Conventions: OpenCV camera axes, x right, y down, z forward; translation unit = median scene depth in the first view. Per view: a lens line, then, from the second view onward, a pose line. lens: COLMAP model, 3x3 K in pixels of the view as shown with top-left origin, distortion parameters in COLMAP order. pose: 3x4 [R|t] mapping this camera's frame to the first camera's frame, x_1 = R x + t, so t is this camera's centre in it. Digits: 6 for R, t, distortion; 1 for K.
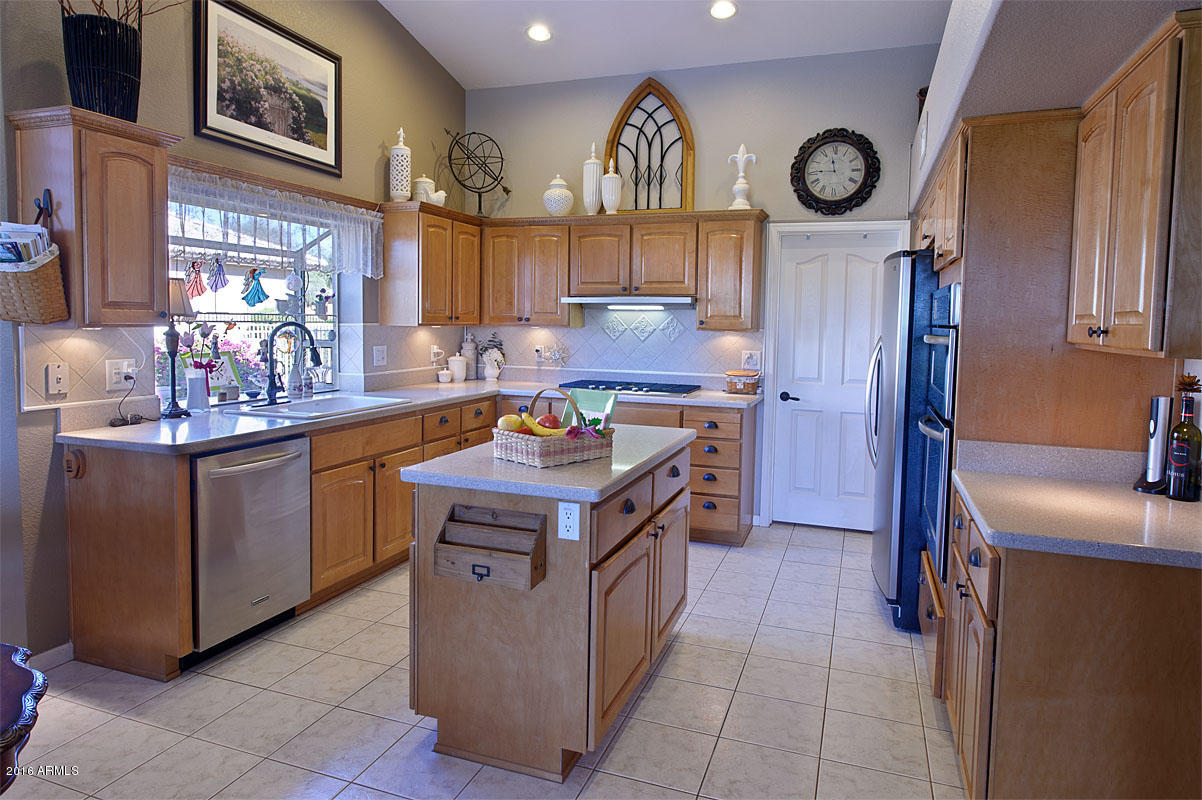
lens RADIAL K [[724.7, 0, 598.0], [0, 724.7, 362.9], [0, 0, 1]] dist [-0.000115, -0.003916]
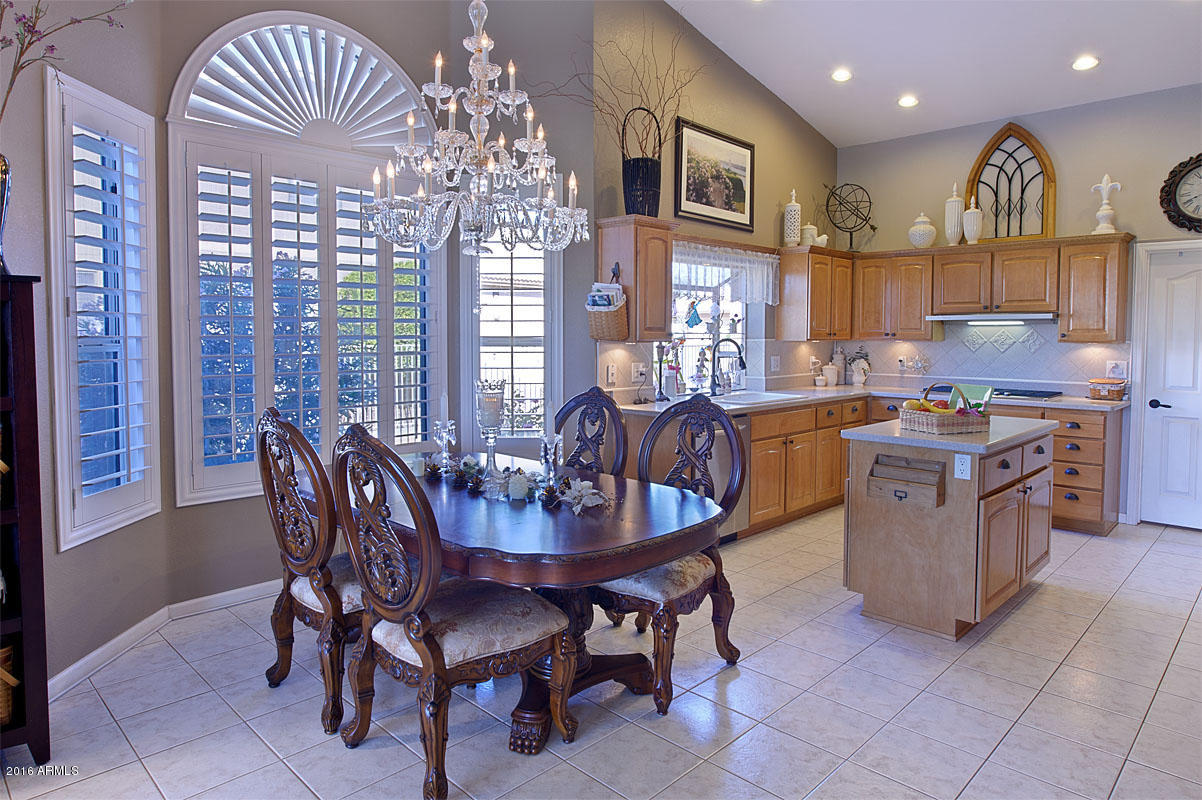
lens RADIAL K [[724.7, 0, 599.5], [0, 724.7, 363.5], [0, 0, 1]] dist [-0.000115, -0.003916]
pose [[0.910802, 0.003801, -0.412826, -0.049614], [-0.012605, 0.999747, -0.018605, 0.018225], [0.412651, 0.022149, 0.910620, -0.326619]]
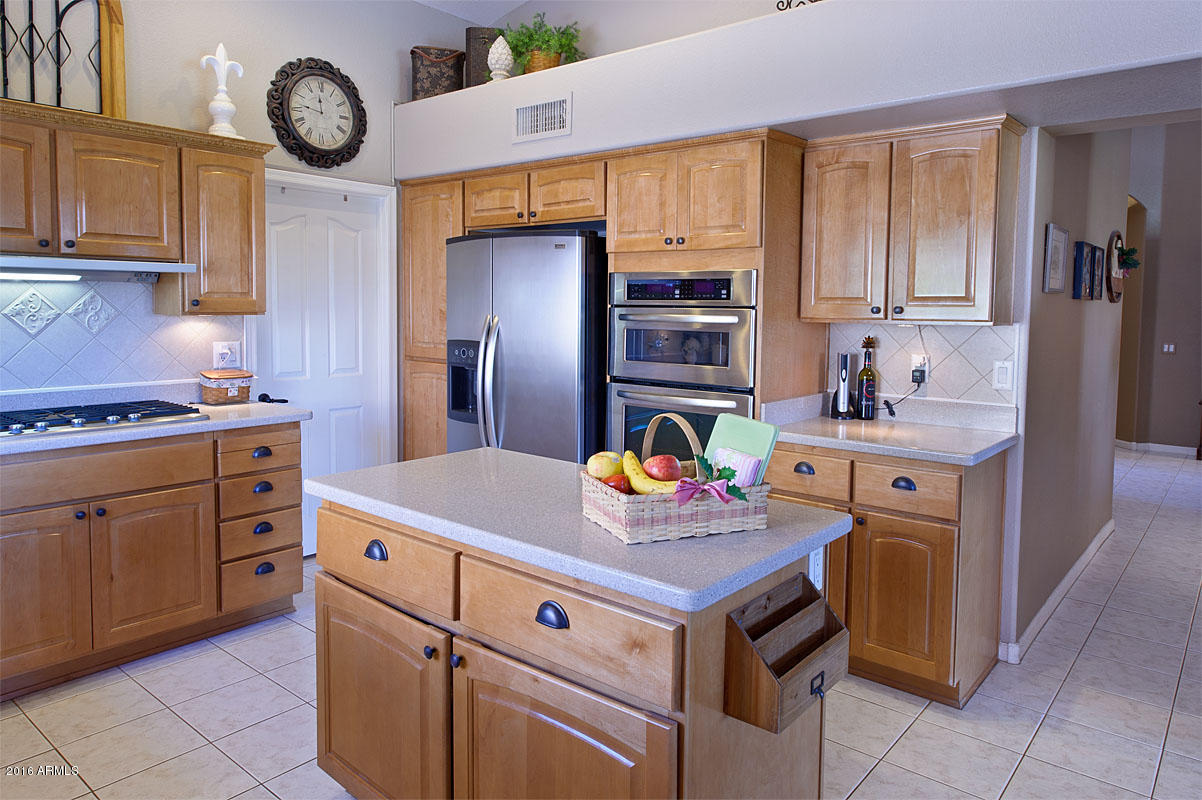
lens RADIAL K [[781.1, 0, 608.3], [0, 781.1, 351.2], [0, 0, 1]] dist [0.001528, 0.002849]
pose [[0.337798, -0.069325, 0.938662, -0.400788], [0.052108, 0.997132, 0.054891, -0.031532], [-0.939775, 0.030370, 0.340441, 0.413905]]
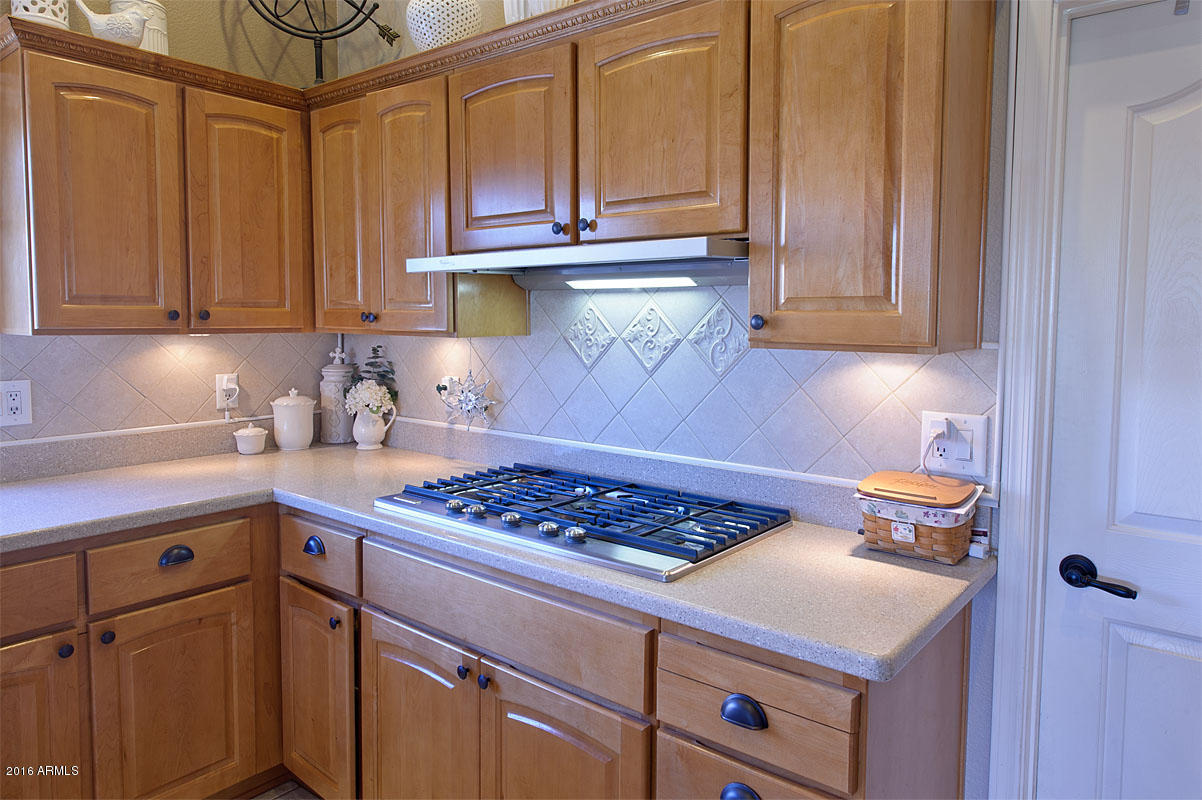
lens RADIAL K [[781.1, 0, 600.0], [0, 781.1, 360.8], [0, 0, 1]] dist [0.001528, 0.002849]
pose [[0.946117, 0.009594, -0.323683, 0.187242], [-0.011694, 0.999921, -0.004542, -0.037597], [0.323614, 0.008083, 0.946155, 0.676919]]
